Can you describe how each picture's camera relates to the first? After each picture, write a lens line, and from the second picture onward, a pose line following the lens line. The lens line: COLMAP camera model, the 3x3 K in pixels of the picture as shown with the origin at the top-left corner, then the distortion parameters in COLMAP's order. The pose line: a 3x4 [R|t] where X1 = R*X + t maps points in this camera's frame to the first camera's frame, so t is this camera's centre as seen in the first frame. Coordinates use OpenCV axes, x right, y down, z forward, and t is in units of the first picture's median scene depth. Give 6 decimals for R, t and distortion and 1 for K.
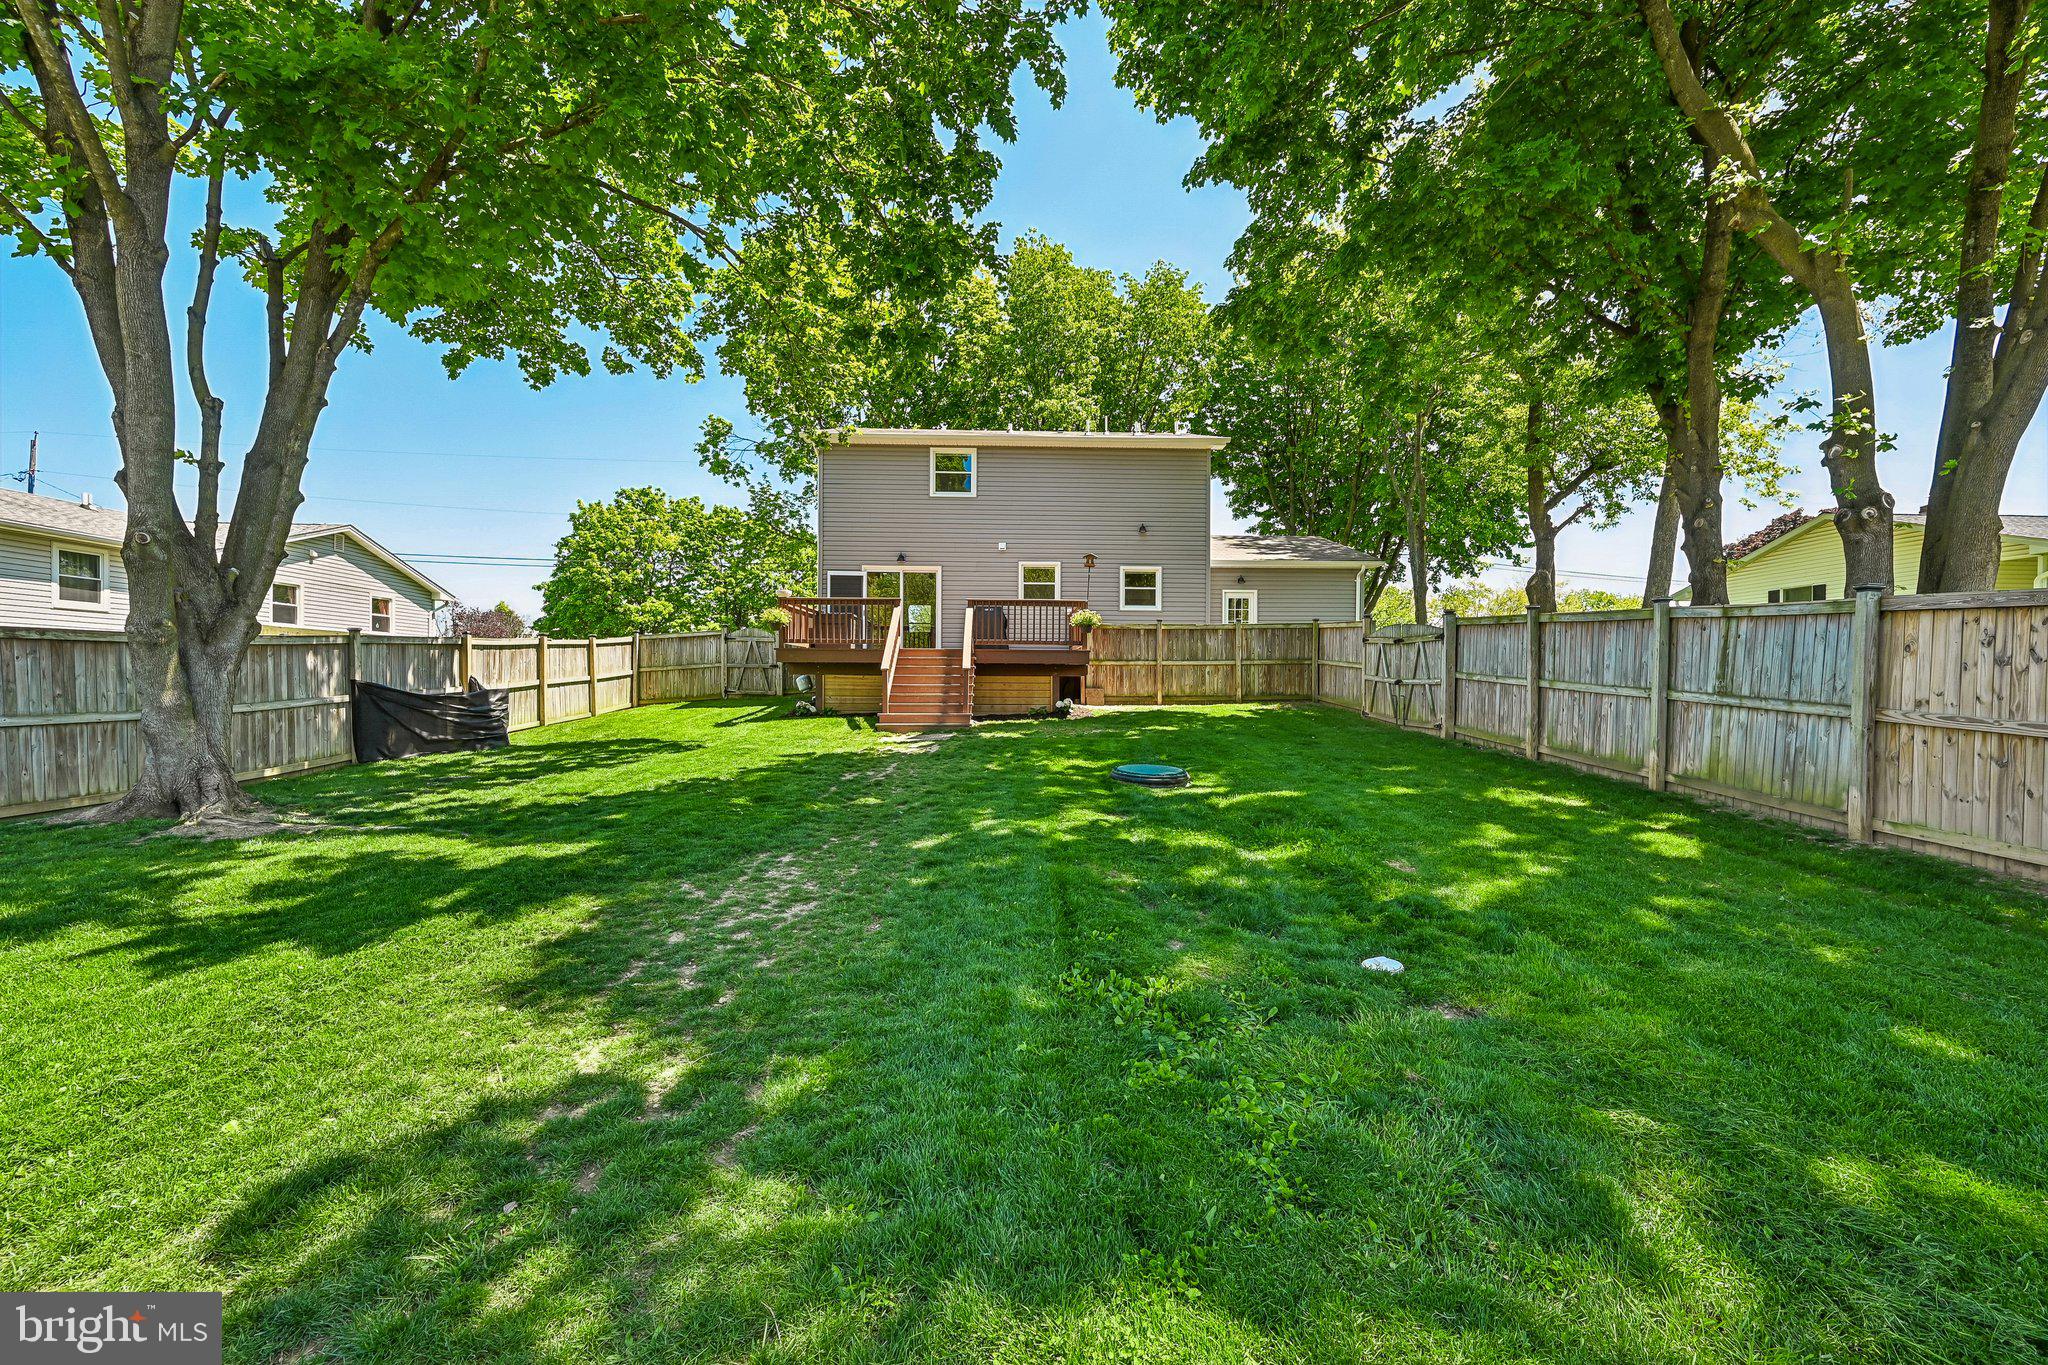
lens RADIAL K [[797.1, 0, 1032.8], [0, 797.1, 691.5], [0, 0, 1]] dist [0.000236, -0.000144]
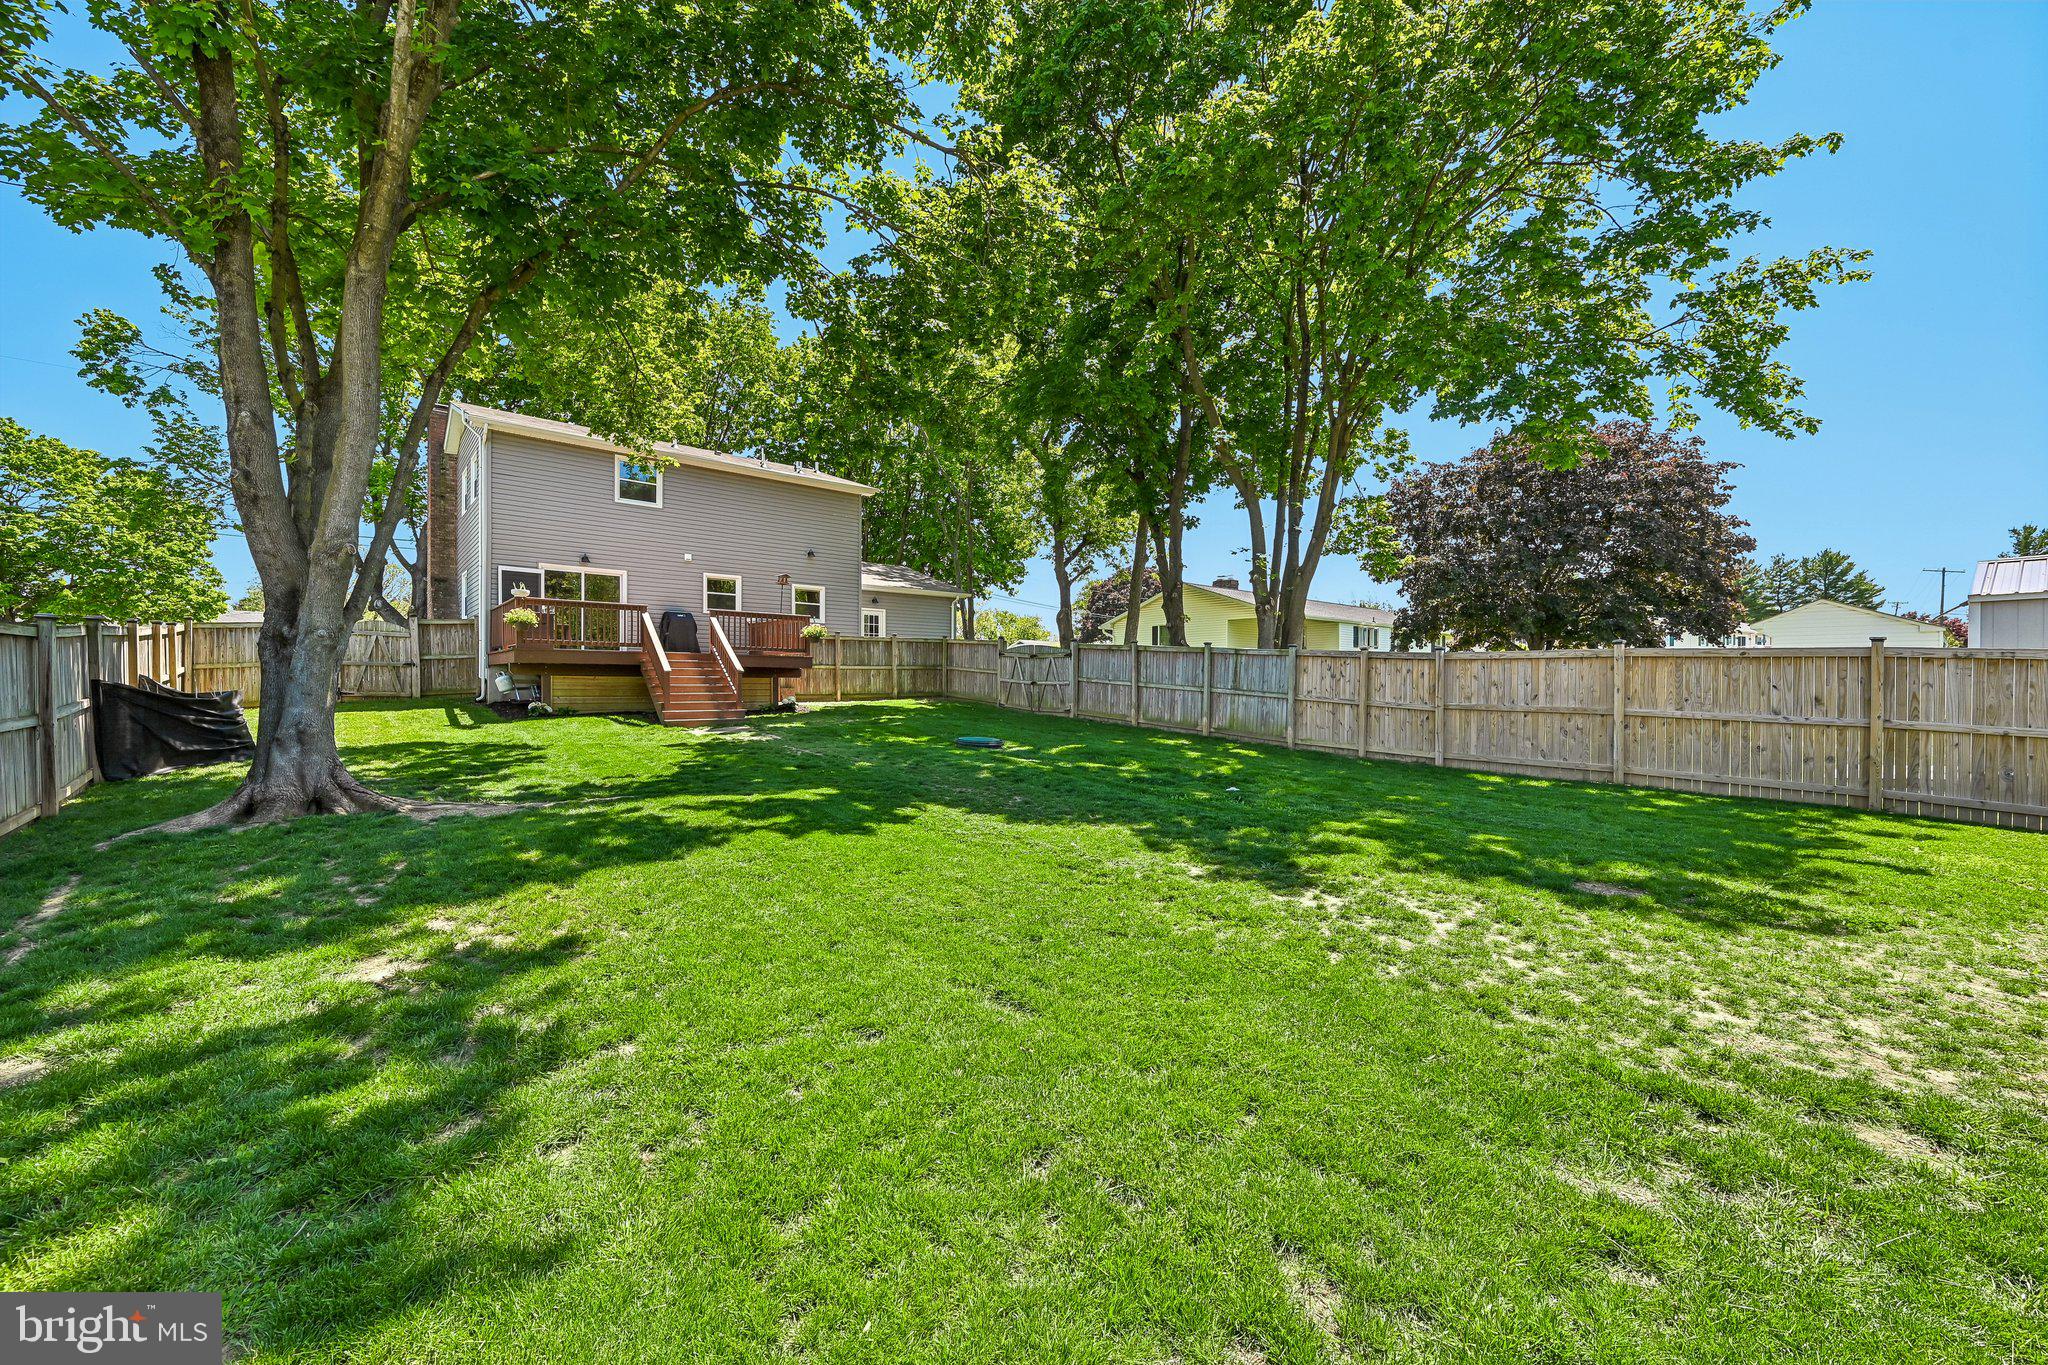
lens RADIAL K [[806.5, 0, 1024.0], [0, 806.5, 682.5], [0, 0, 1]] dist [0.000691, 0.000151]
pose [[0.782530, 0.001131, 0.622612, -0.427785], [0.005650, 0.999944, -0.008917, 0.000499], [-0.622587, 0.010496, 0.782480, -0.163284]]
